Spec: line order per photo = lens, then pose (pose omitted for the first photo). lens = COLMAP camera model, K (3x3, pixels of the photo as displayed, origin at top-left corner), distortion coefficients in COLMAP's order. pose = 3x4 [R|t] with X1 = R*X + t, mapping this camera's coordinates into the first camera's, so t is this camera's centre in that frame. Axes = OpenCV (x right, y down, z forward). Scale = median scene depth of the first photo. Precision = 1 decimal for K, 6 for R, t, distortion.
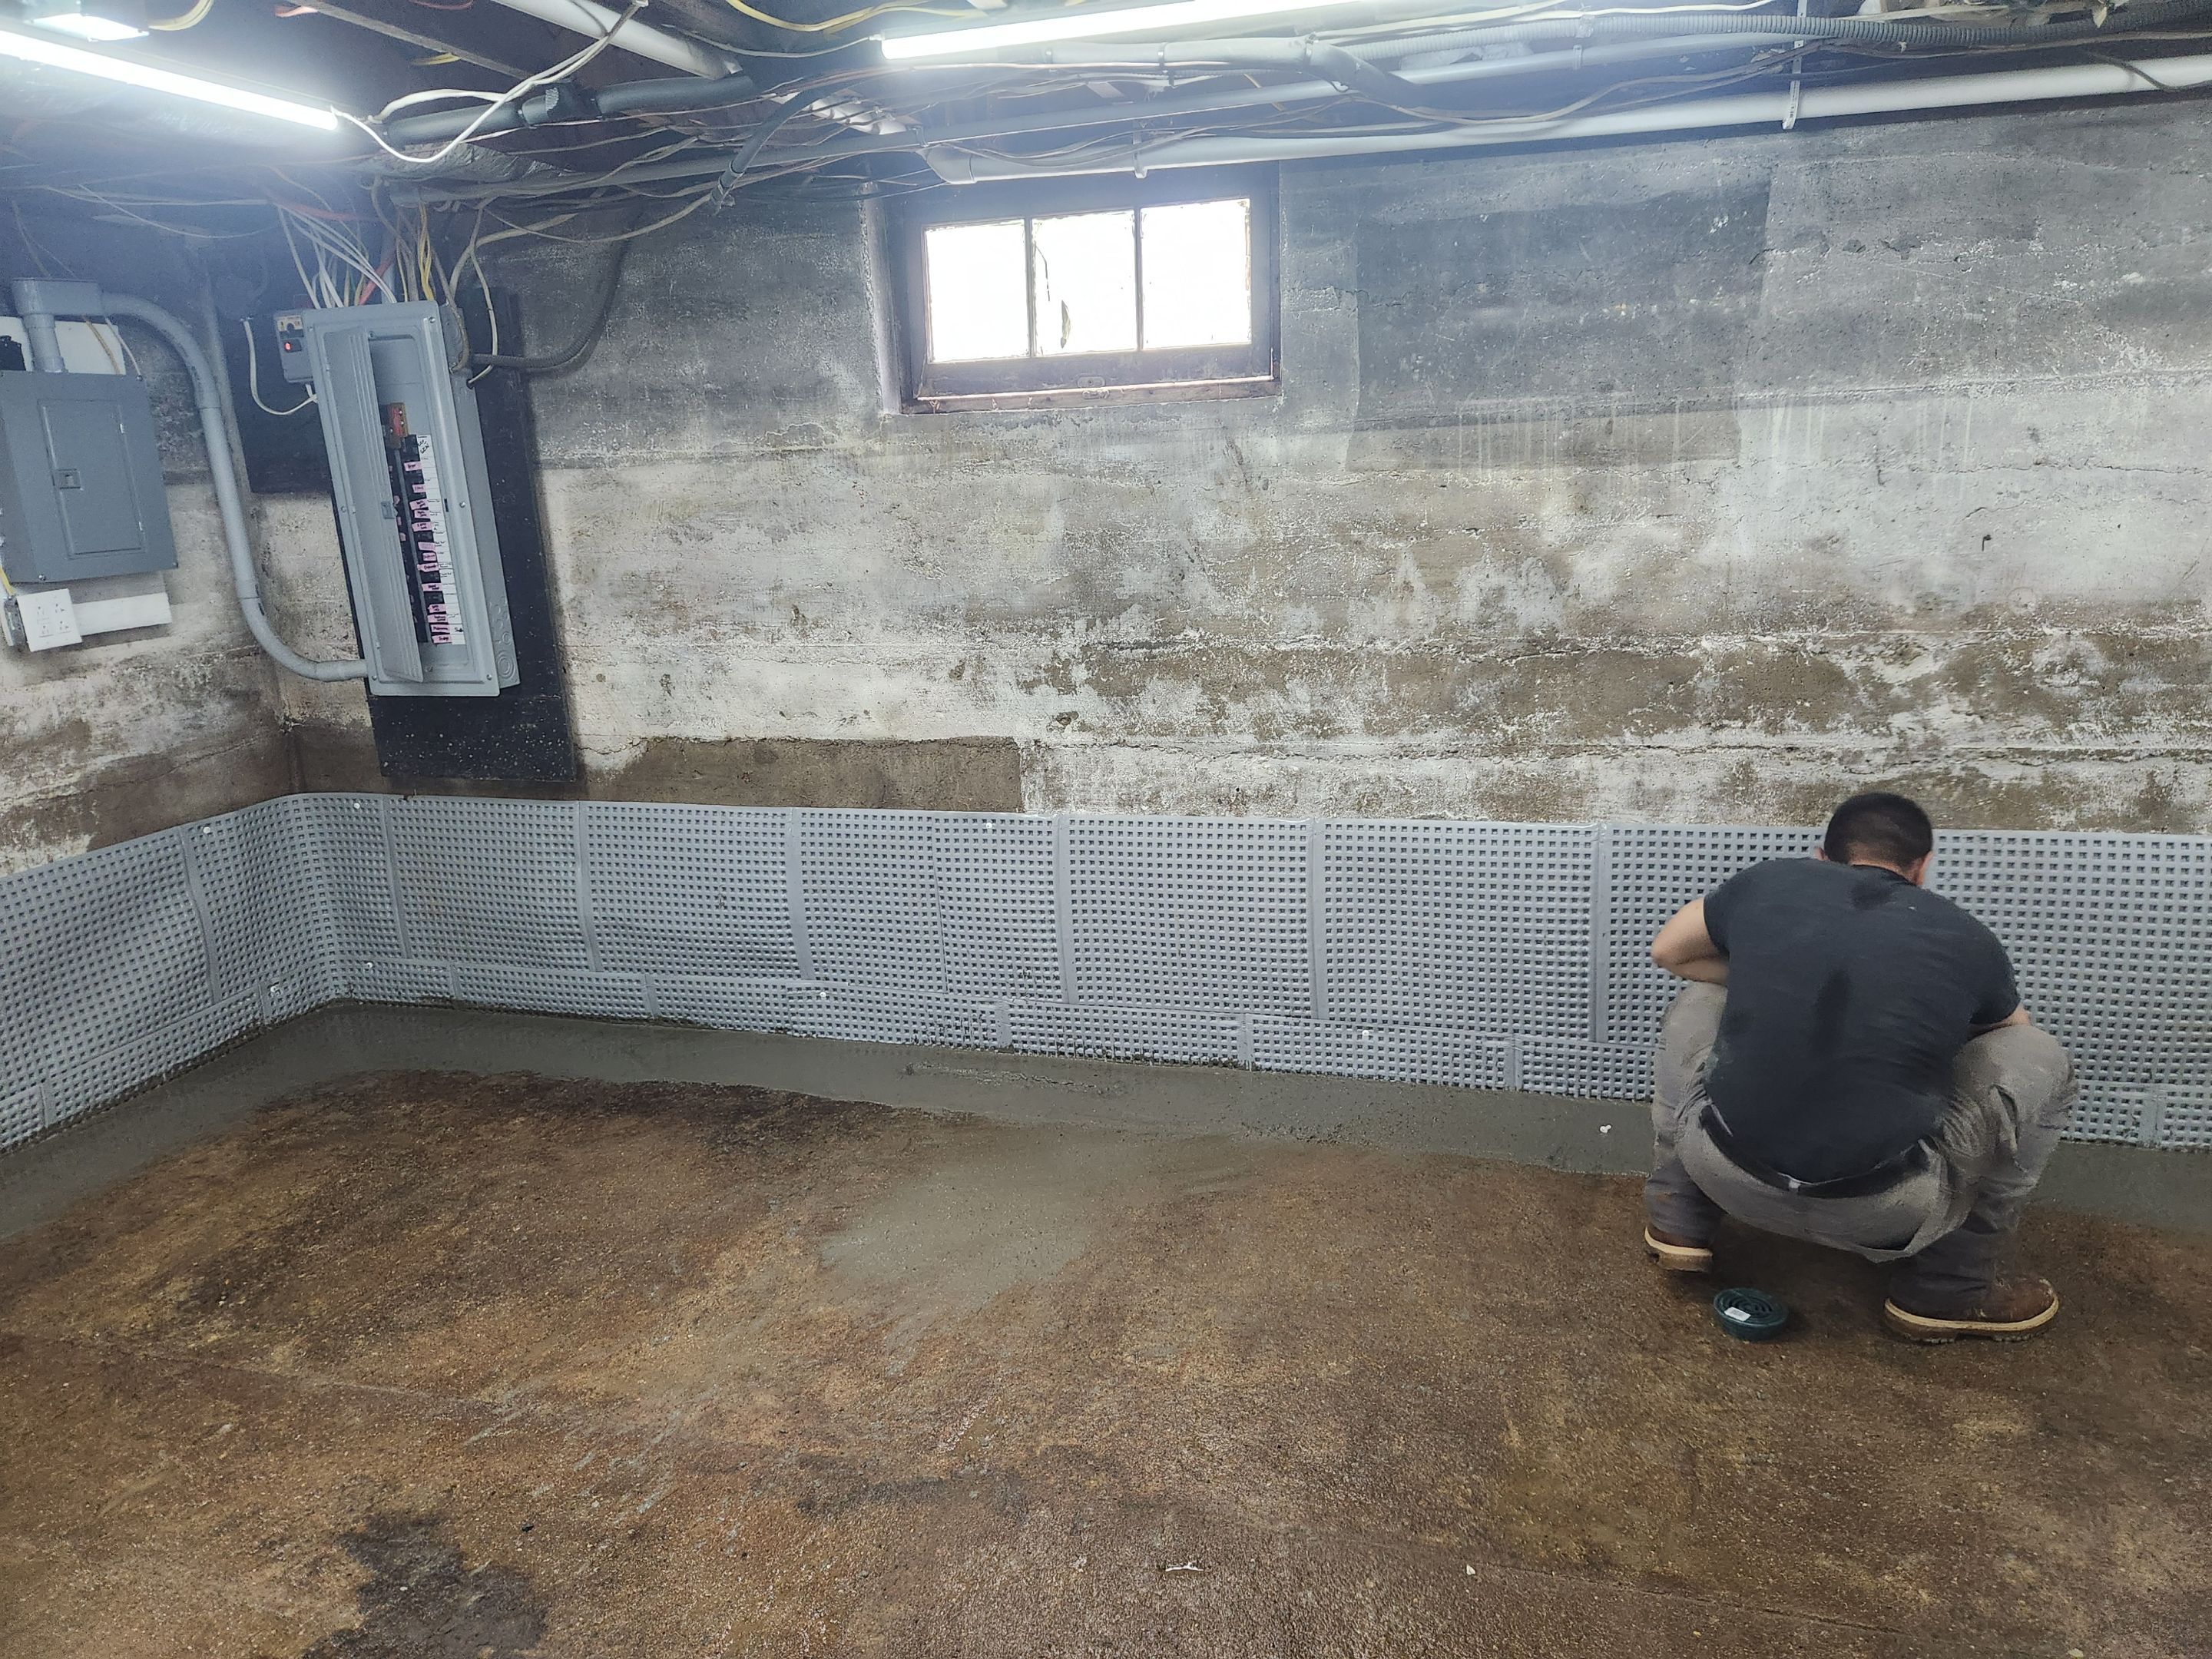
lens RADIAL K [[1537.4, 0, 1102.7], [0, 1537.4, 776.8], [0, 0, 1]] dist [0.088479, -0.081541]
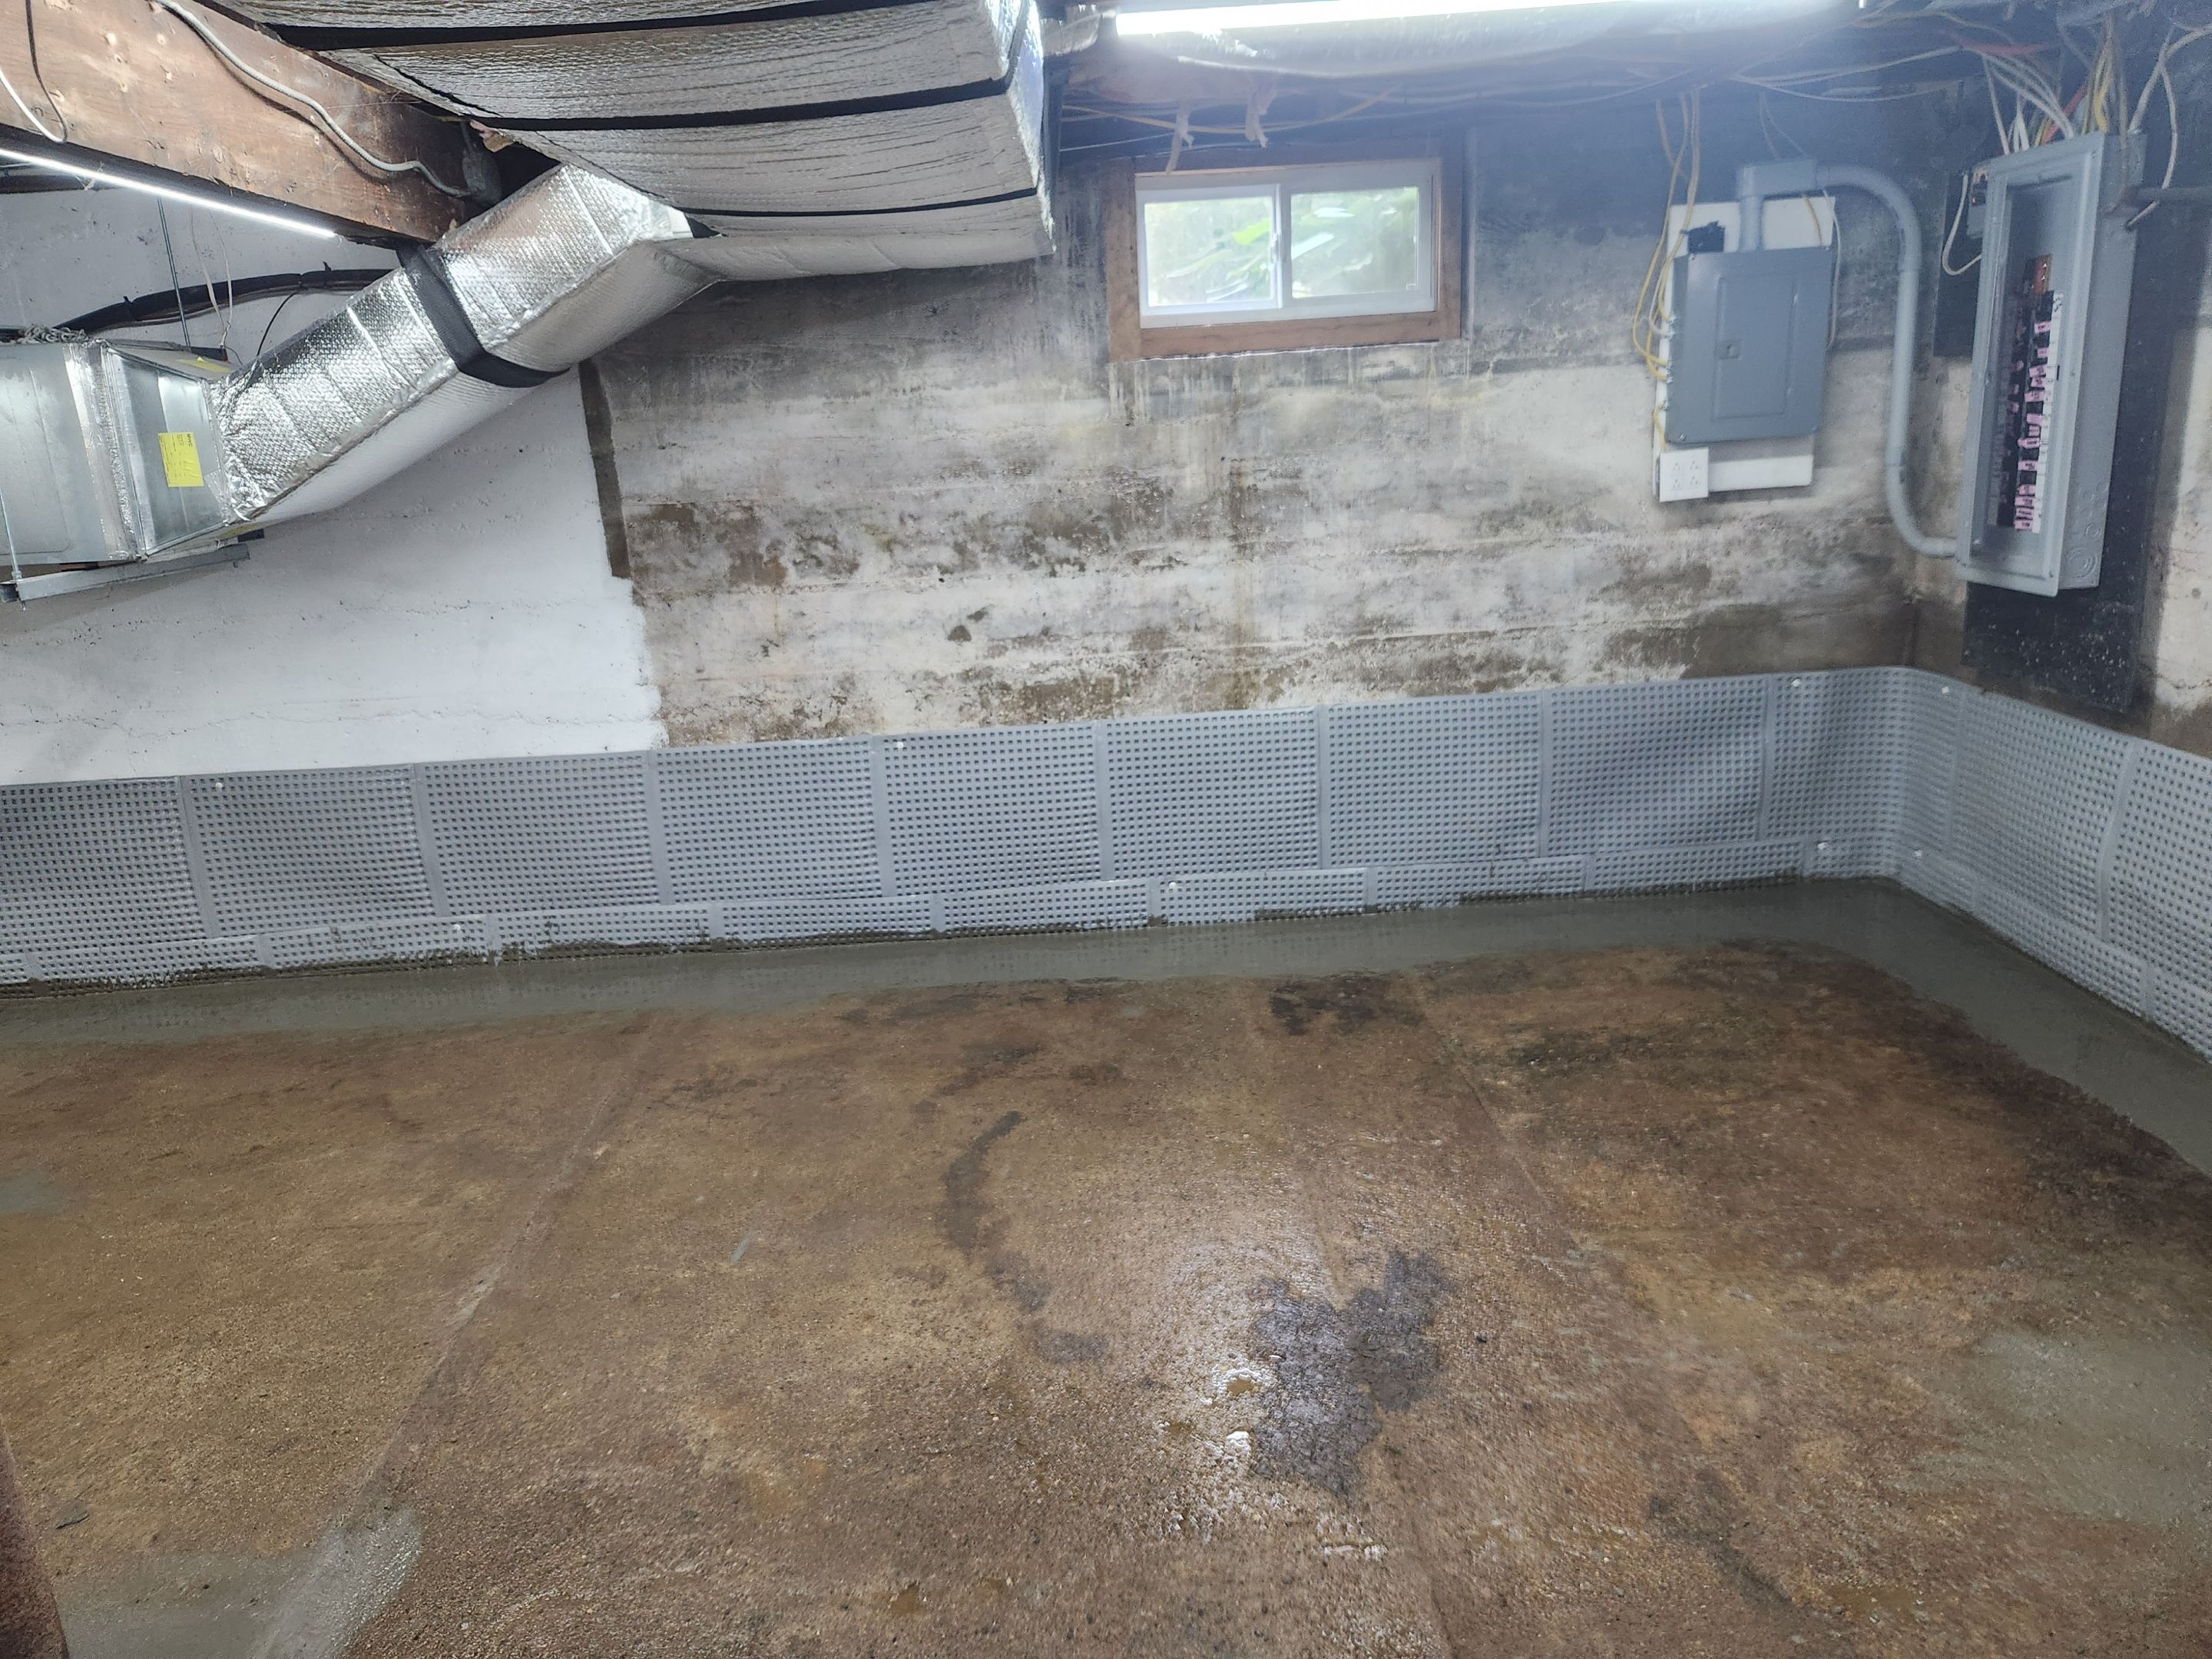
lens RADIAL K [[1537.4, 0, 1102.7], [0, 1537.4, 776.8], [0, 0, 1]] dist [0.088479, -0.081541]
pose [[0.296814, 0.255760, -0.920048, 0.290963], [-0.158090, 0.963332, 0.216792, -0.062321], [0.941758, 0.081103, 0.326364, 0.226023]]
